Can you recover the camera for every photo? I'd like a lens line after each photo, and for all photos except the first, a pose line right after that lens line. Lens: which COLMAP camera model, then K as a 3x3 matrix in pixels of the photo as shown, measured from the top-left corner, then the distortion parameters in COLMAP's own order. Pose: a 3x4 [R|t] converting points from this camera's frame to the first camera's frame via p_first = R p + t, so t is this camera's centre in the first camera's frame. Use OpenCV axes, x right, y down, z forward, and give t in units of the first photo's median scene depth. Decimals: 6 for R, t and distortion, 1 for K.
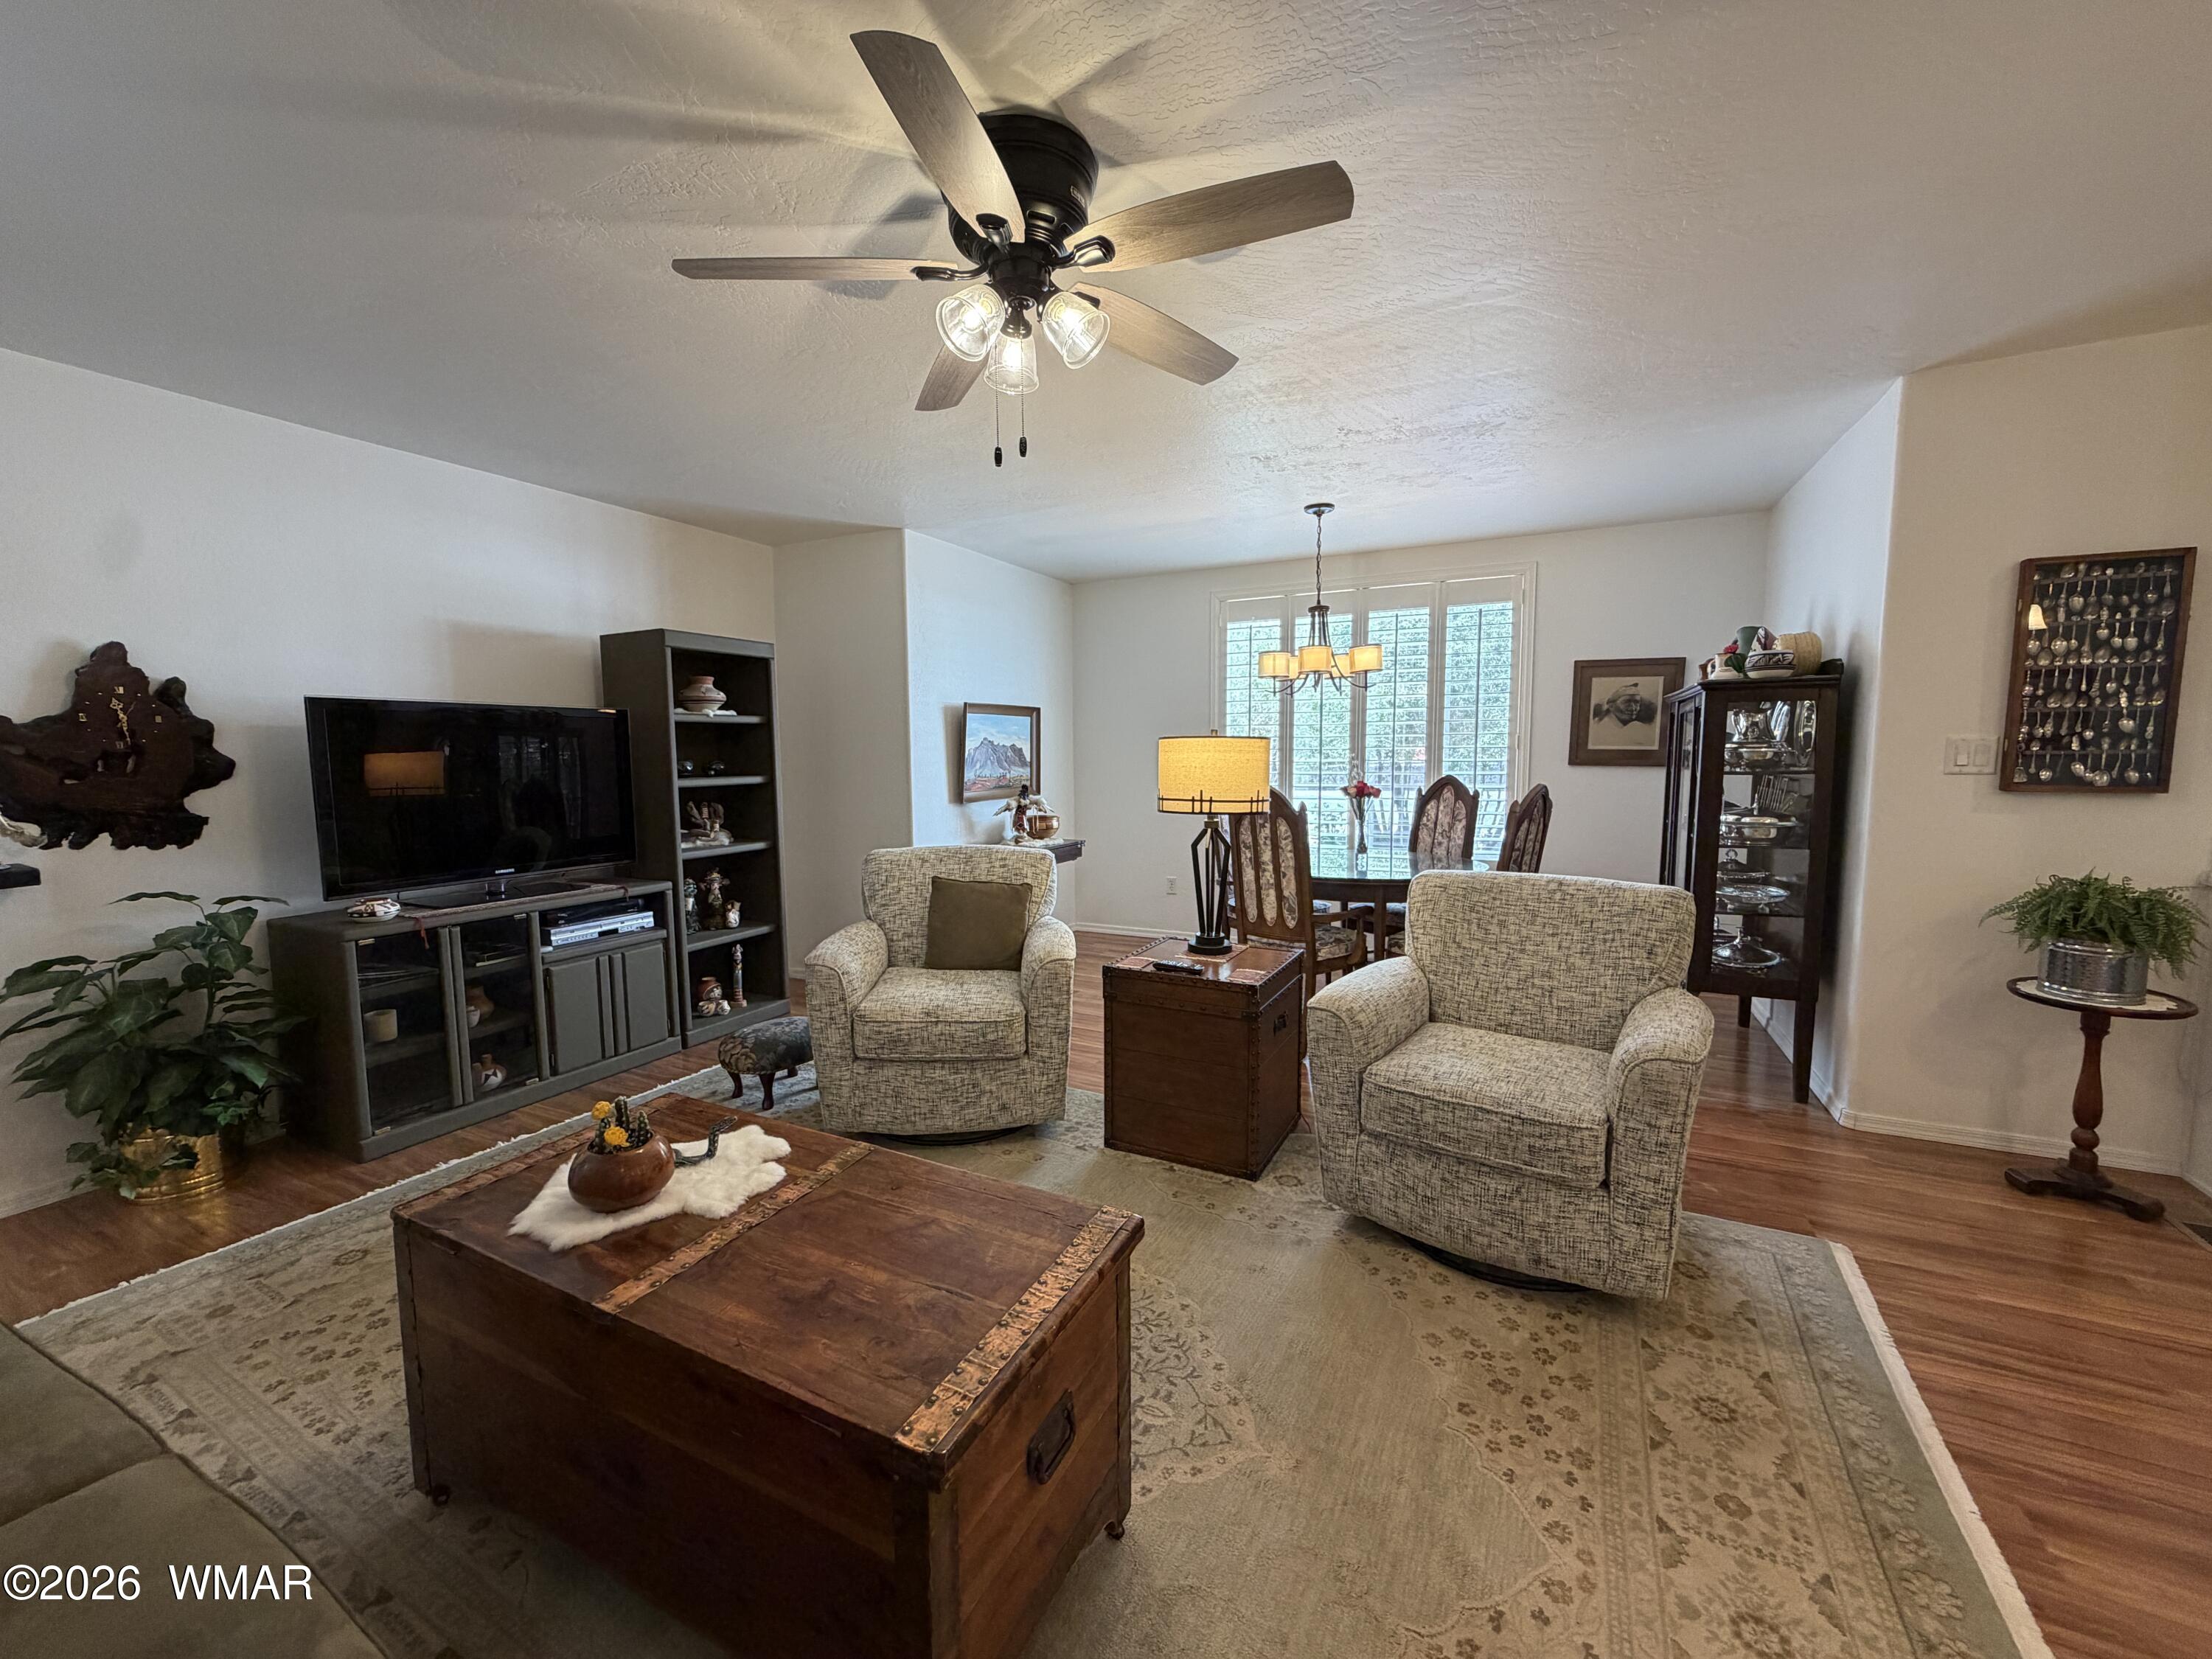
lens RADIAL K [[881.9, 0, 1103.9], [0, 881.9, 833.6], [0, 0, 1]] dist [-0.001724, 0.001038]
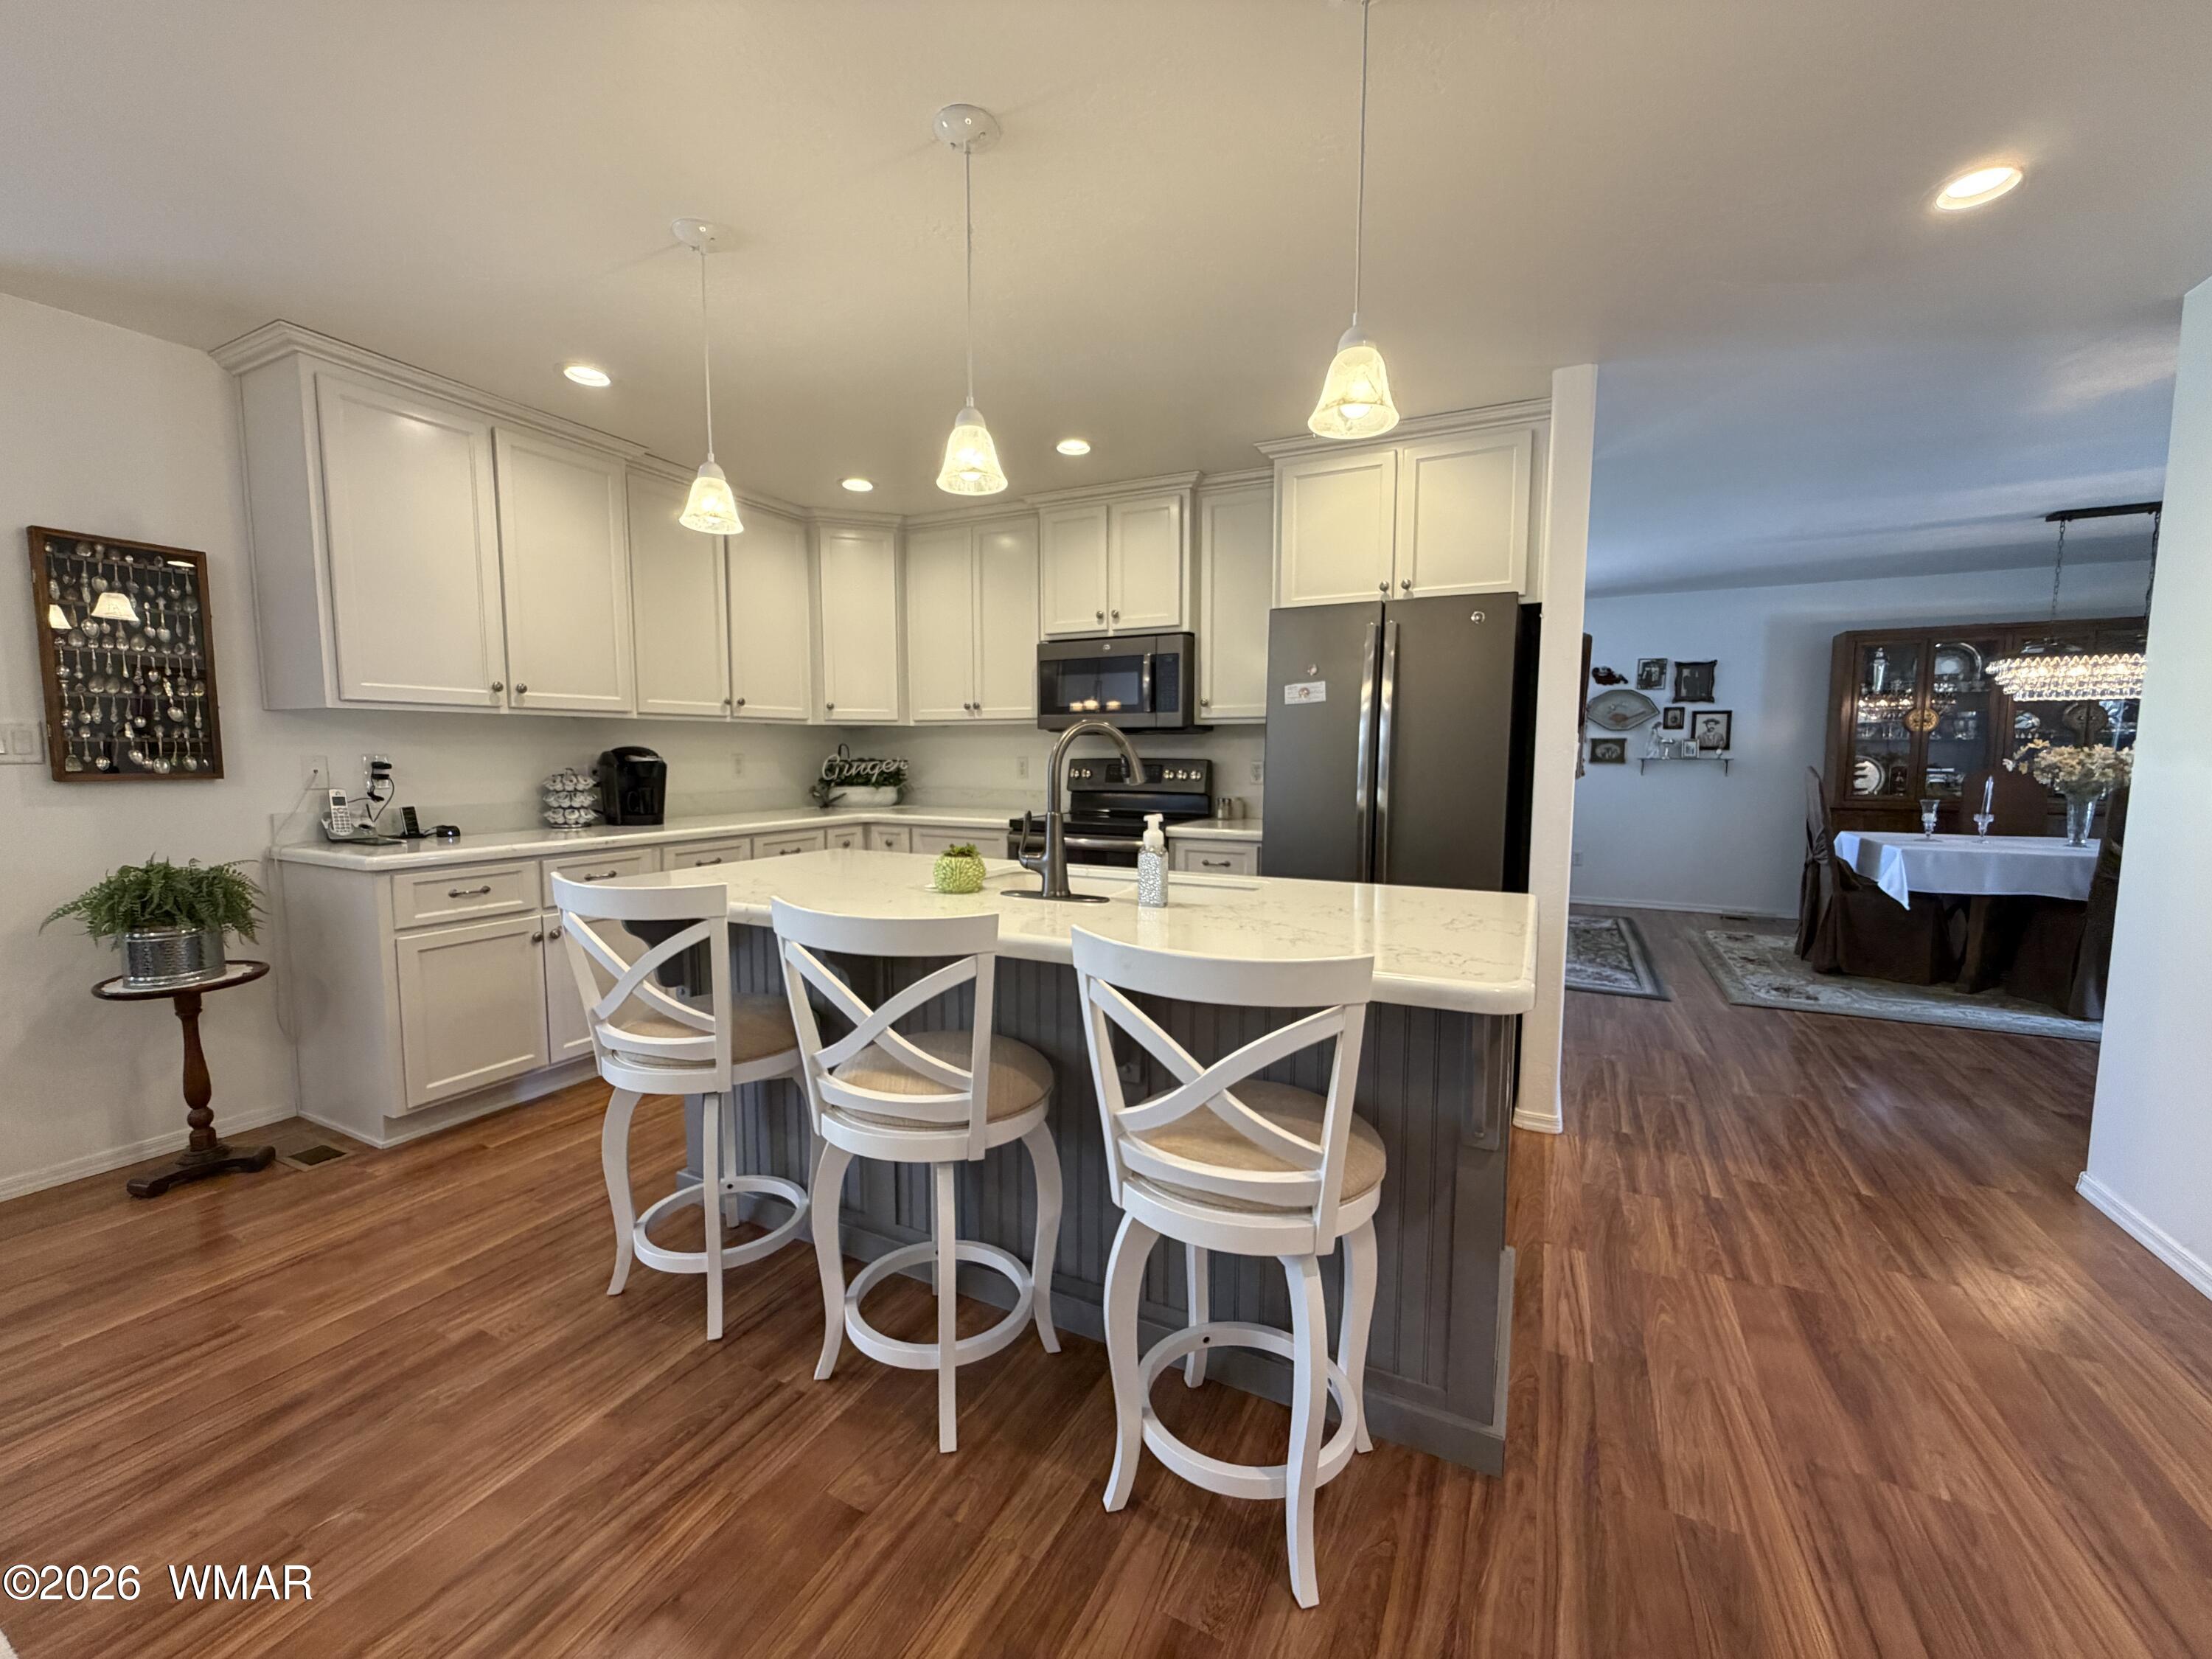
lens RADIAL K [[881.9, 0, 1099.5], [0, 881.9, 833.1], [0, 0, 1]] dist [-0.001724, 0.001038]
pose [[0.001873, -0.082790, 0.996565, 0.120937], [0.095350, 0.992041, 0.082235, 0.033206], [-0.995442, 0.094869, 0.009752, -0.073579]]
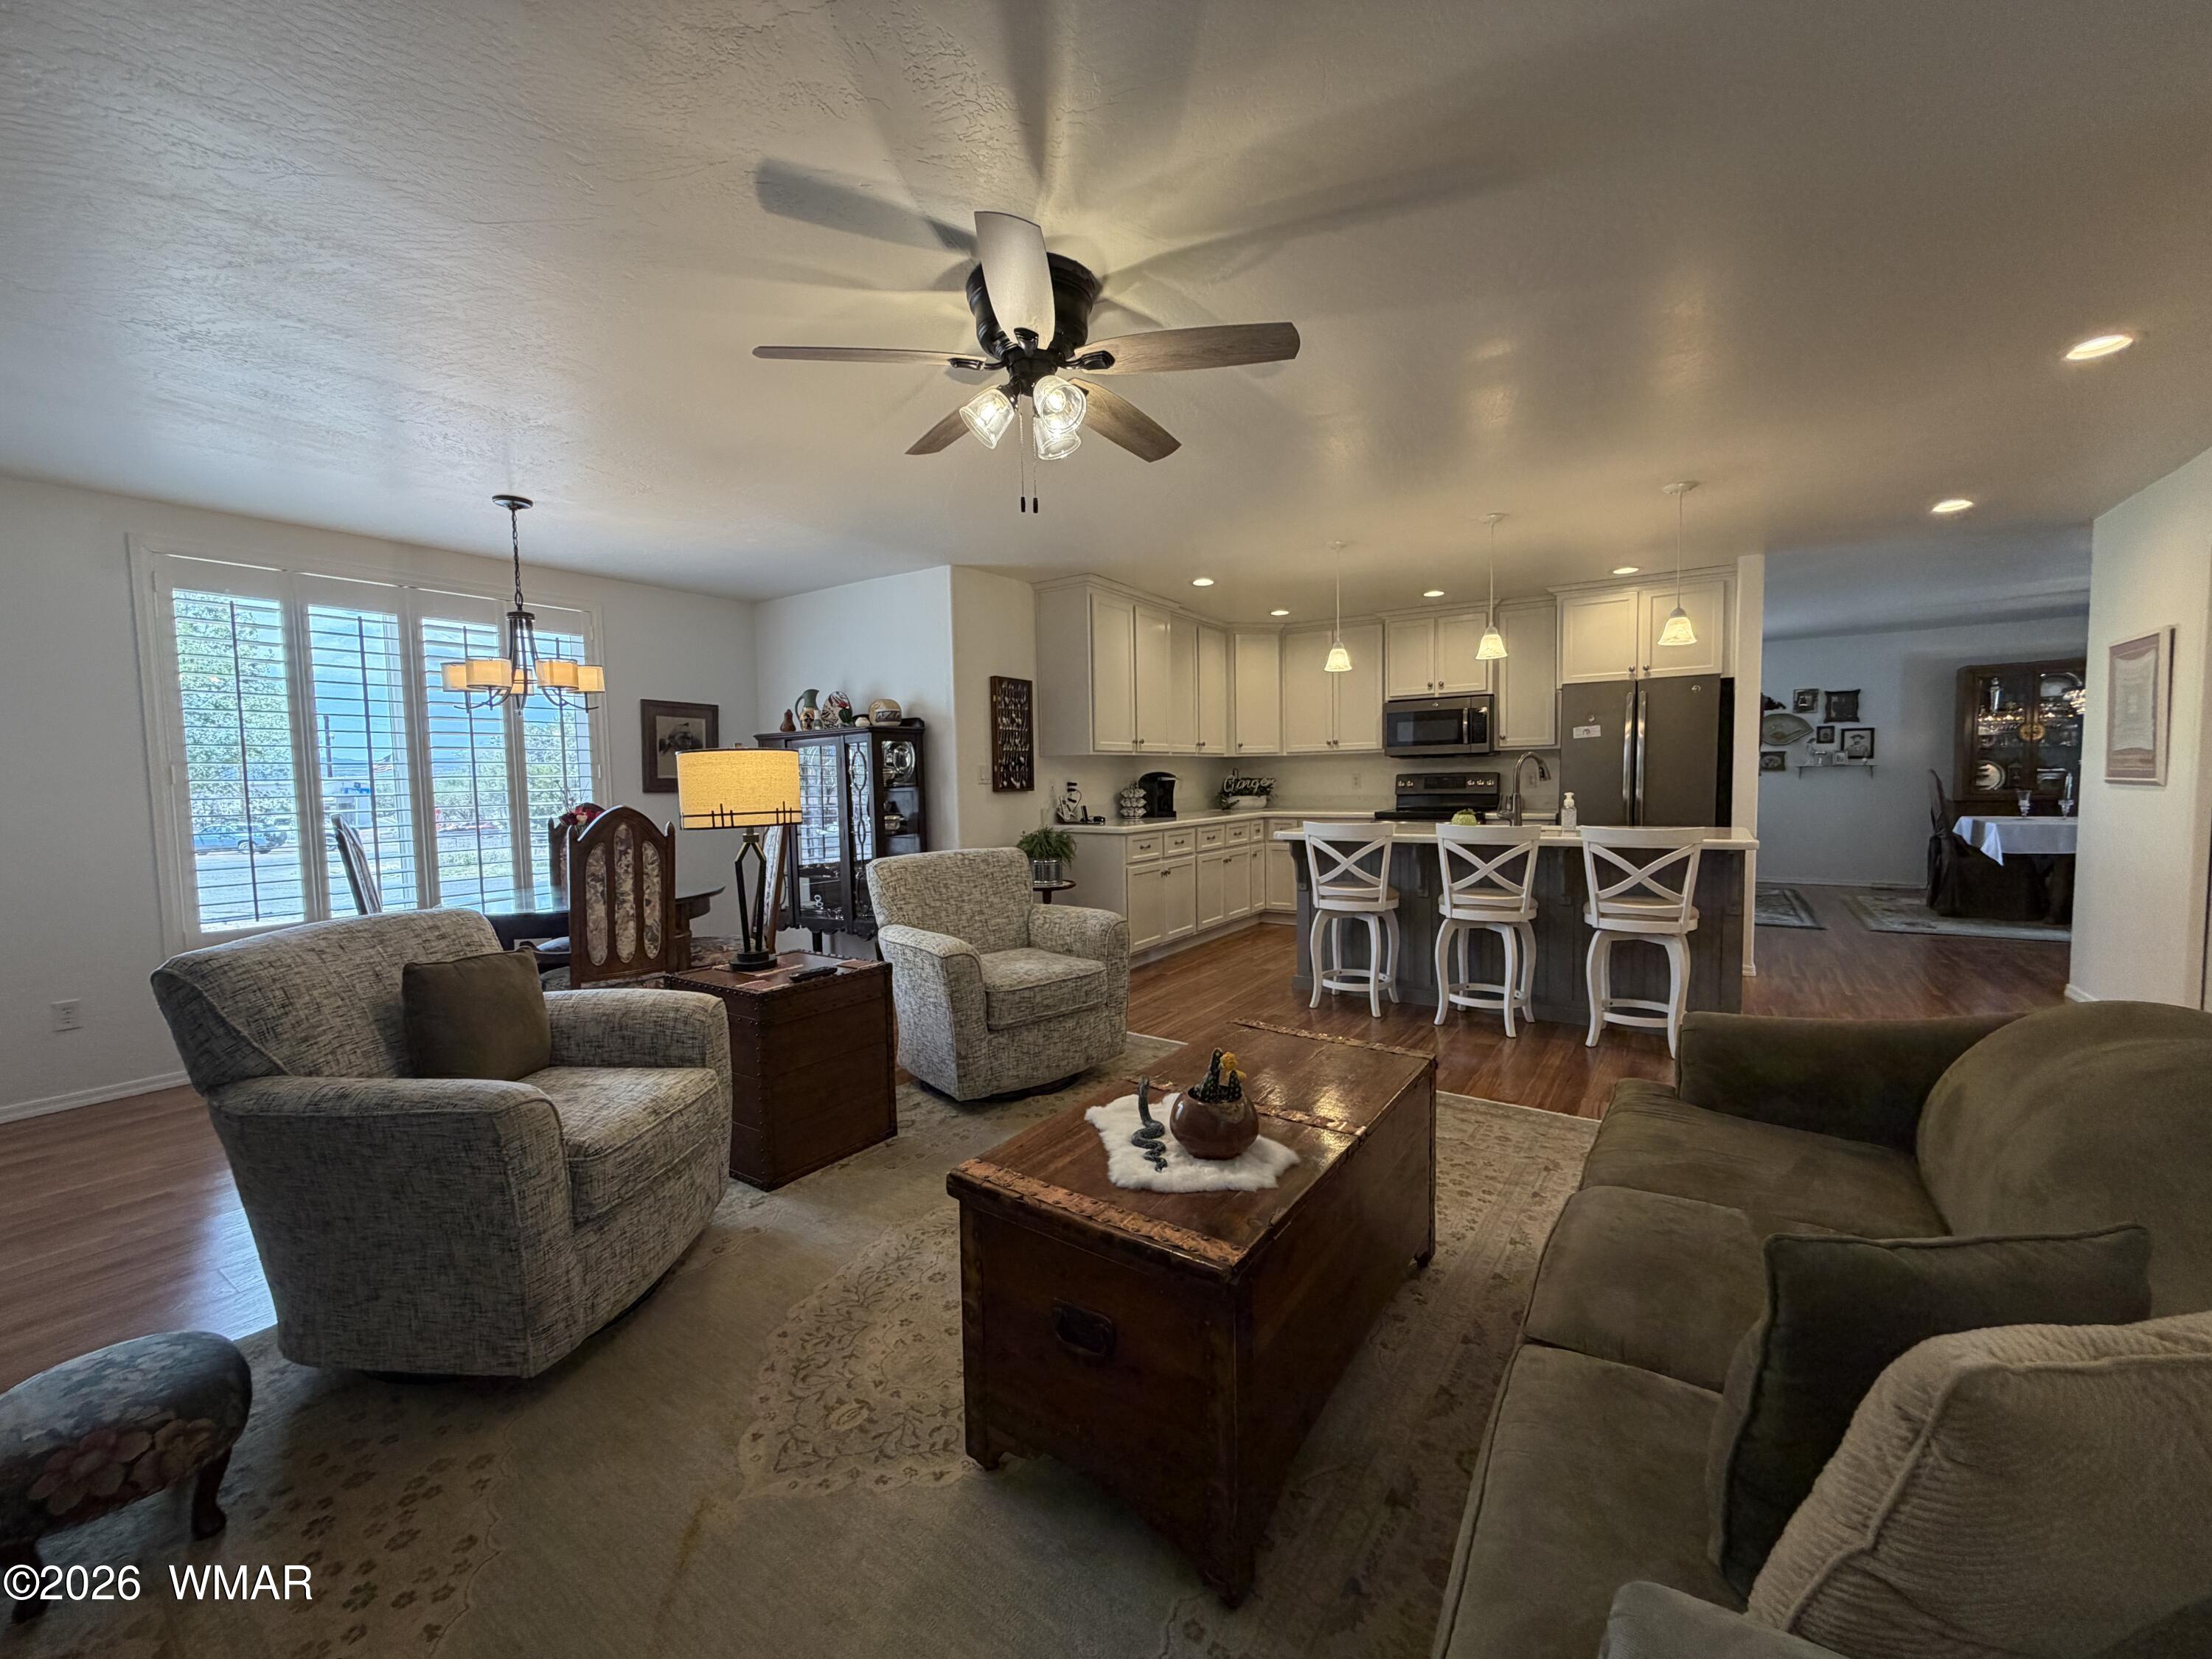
lens RADIAL K [[881.9, 0, 1097.7], [0, 881.9, 832.7], [0, 0, 1]] dist [-0.001724, 0.001038]
pose [[0.124816, -0.055870, 0.990606, -0.930546], [0.114900, 0.992510, 0.041500, -0.015227], [-0.985504, 0.108640, 0.130301, 0.557118]]
